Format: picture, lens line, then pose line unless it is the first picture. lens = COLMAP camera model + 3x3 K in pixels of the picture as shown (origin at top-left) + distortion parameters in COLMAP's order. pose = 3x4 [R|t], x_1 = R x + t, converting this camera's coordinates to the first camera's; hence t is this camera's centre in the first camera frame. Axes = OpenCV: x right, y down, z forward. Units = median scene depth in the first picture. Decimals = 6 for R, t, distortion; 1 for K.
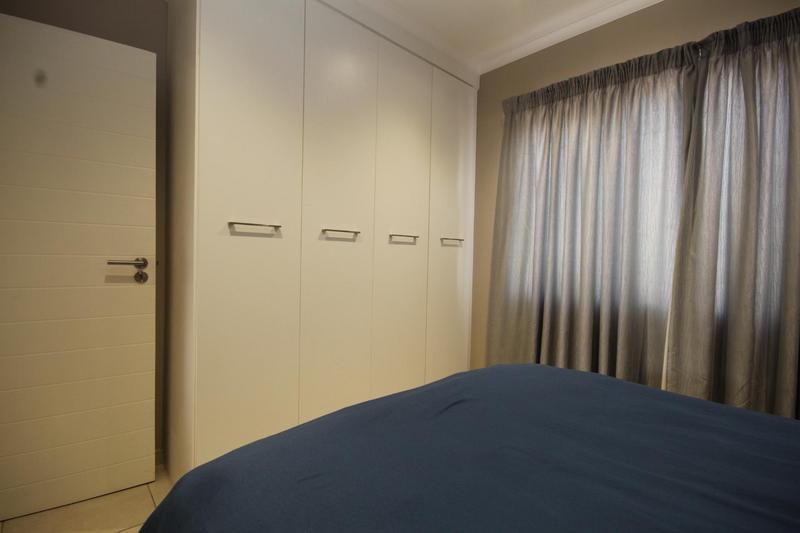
lens RADIAL K [[369.6, 0, 407.4], [0, 369.6, 266.1], [0, 0, 1]] dist [0.005323, -0.011739]
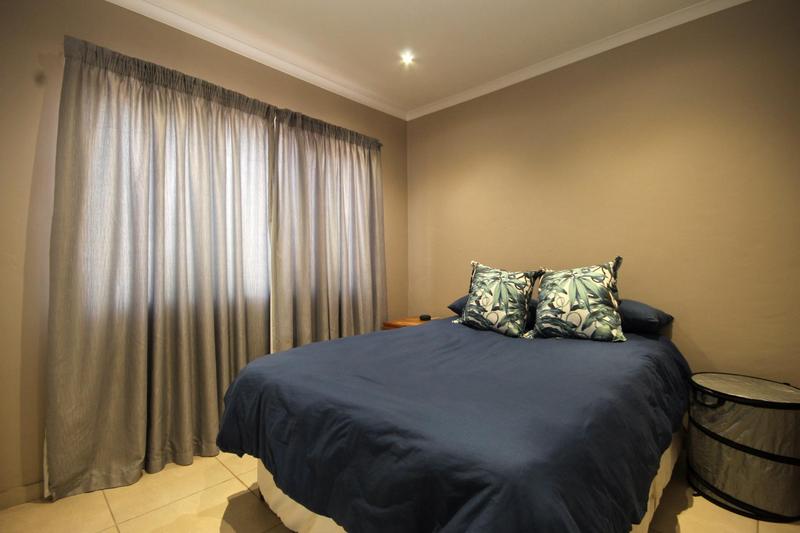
lens RADIAL K [[369.6, 0, 407.4], [0, 369.6, 266.1], [0, 0, 1]] dist [0.005323, -0.011739]
pose [[-0.072745, -0.023199, 0.997081, -0.612736], [0.029585, 0.999239, 0.025408, -0.012353], [-0.996912, 0.031347, -0.072004, 0.532365]]
